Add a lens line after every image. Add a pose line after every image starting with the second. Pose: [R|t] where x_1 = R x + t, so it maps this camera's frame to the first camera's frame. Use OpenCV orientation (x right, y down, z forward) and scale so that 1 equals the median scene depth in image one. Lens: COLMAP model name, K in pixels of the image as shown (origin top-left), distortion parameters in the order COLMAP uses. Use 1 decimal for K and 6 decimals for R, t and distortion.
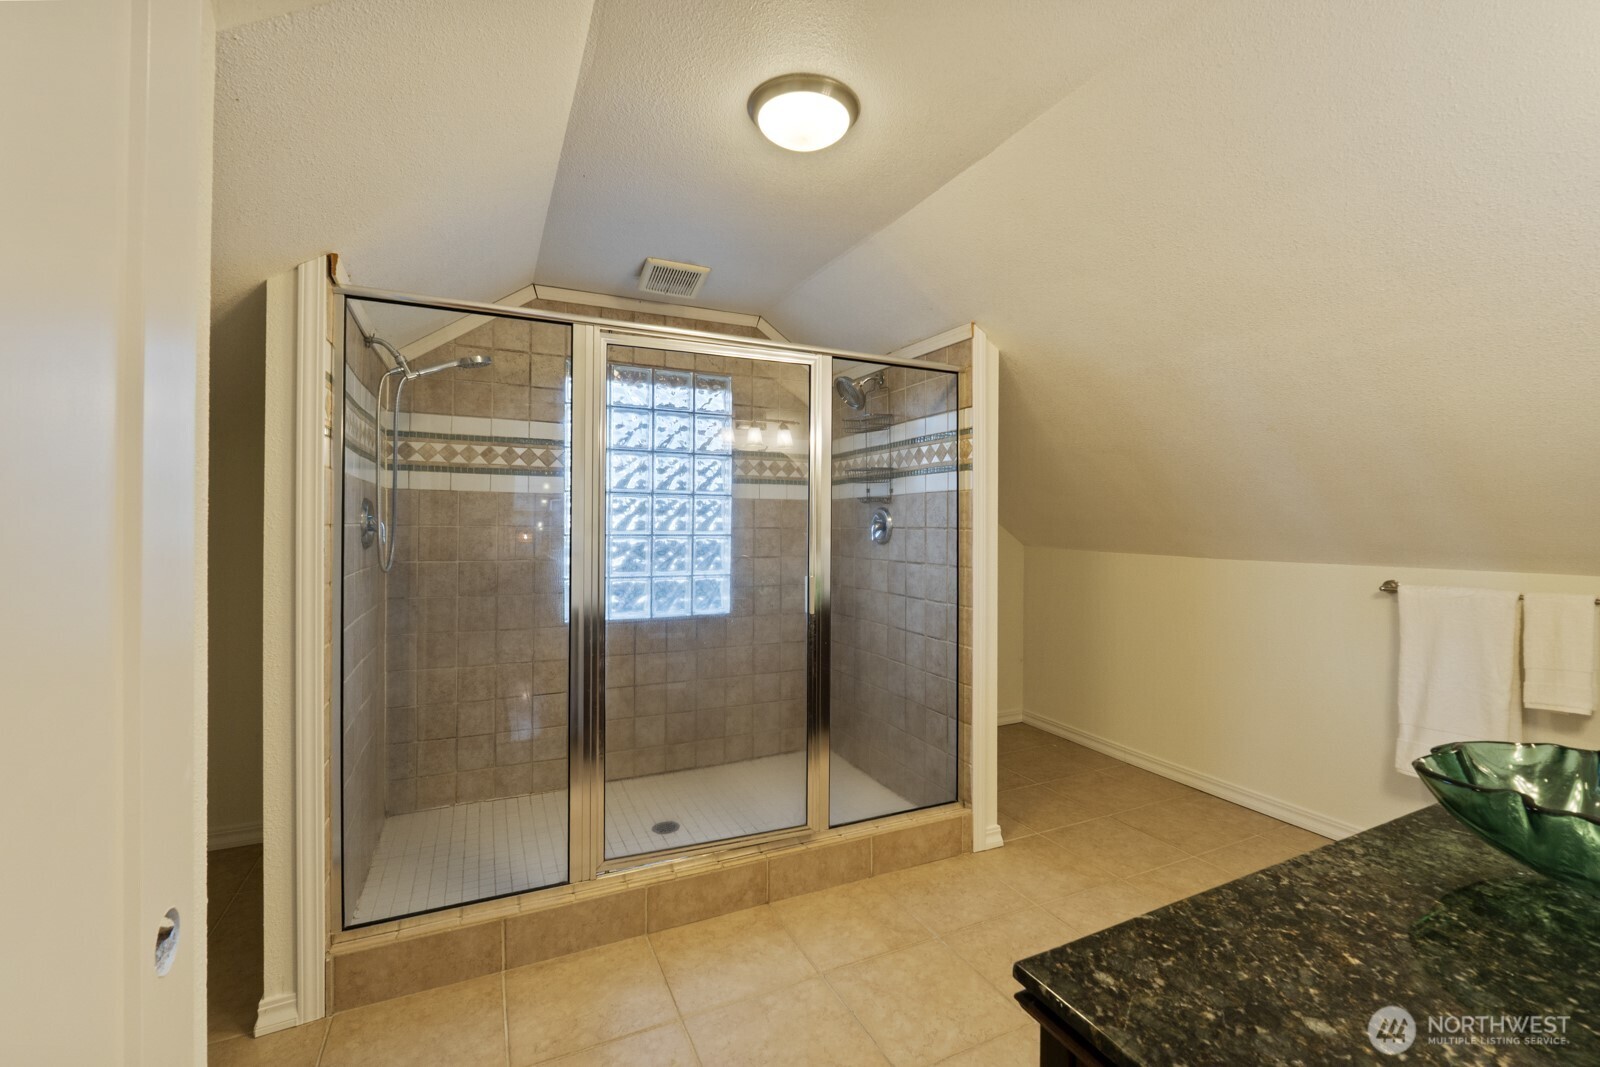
lens RADIAL K [[664.5, 0, 792.2], [0, 664.5, 537.5], [0, 0, 1]] dist [-0.002771, -0.000125]
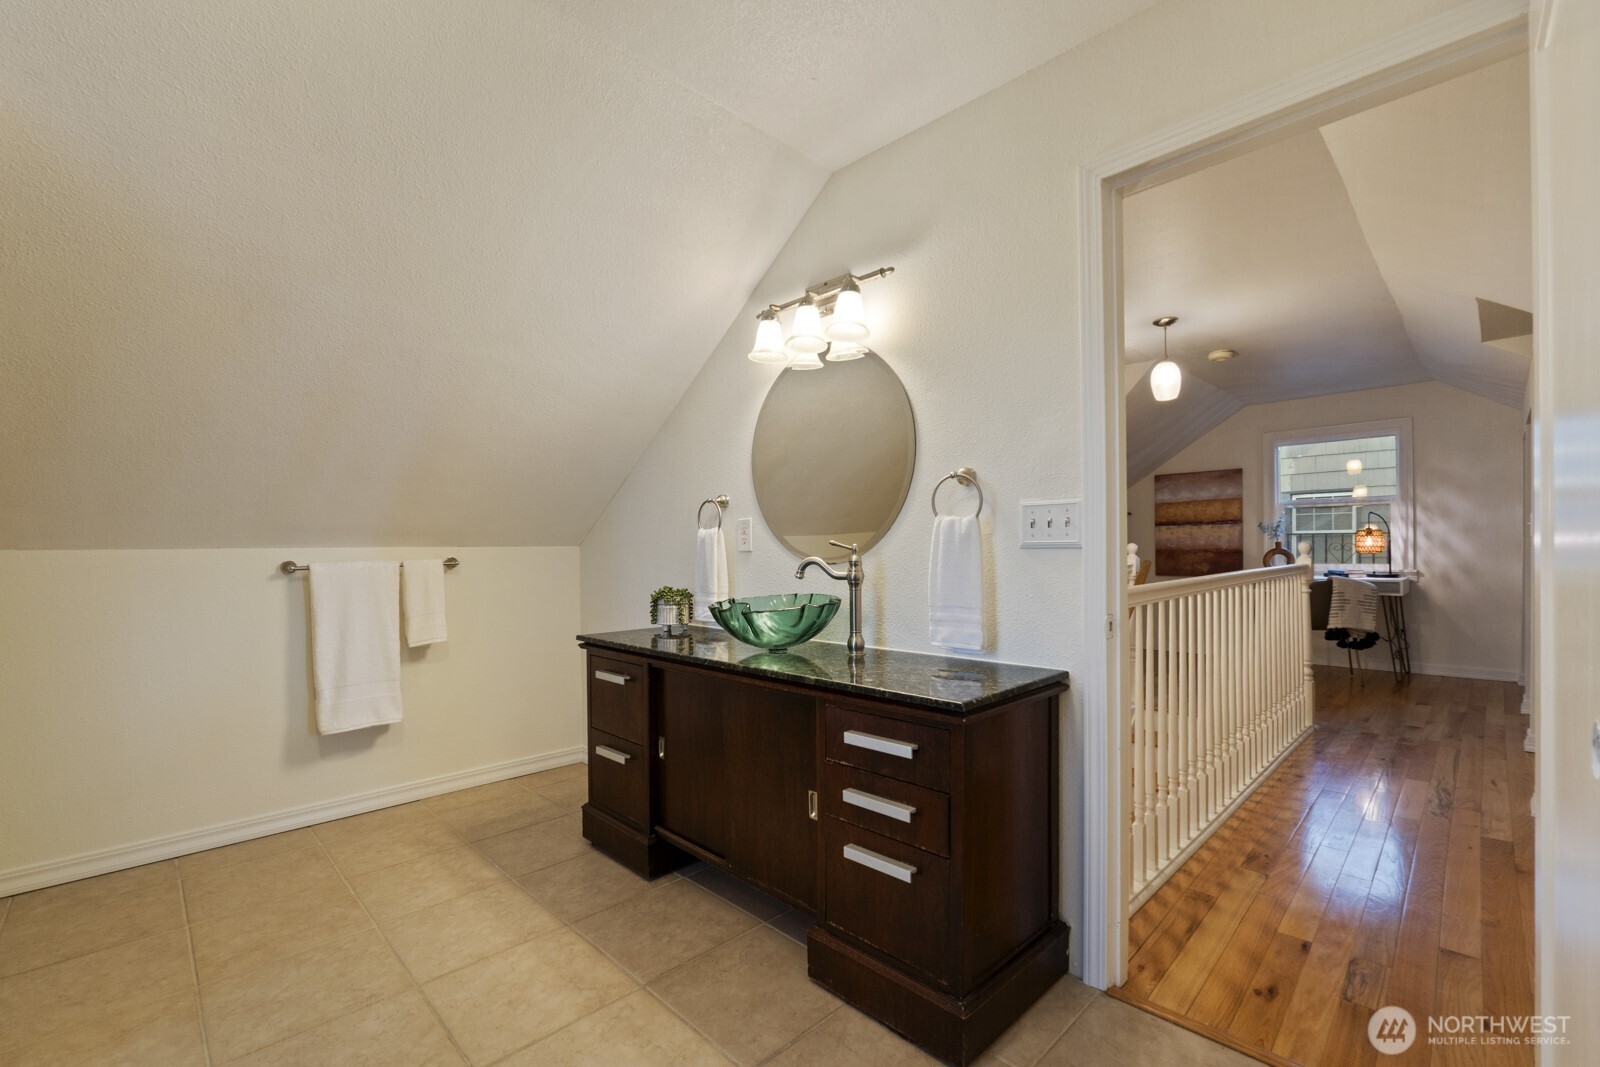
lens RADIAL K [[664.5, 0, 792.2], [0, 664.5, 537.5], [0, 0, 1]] dist [-0.002771, -0.000125]
pose [[-0.321460, 0.015720, 0.946793, -0.365333], [0.026799, 0.999613, -0.007498, 0.057871], [-0.946544, 0.022963, -0.321757, 0.595838]]
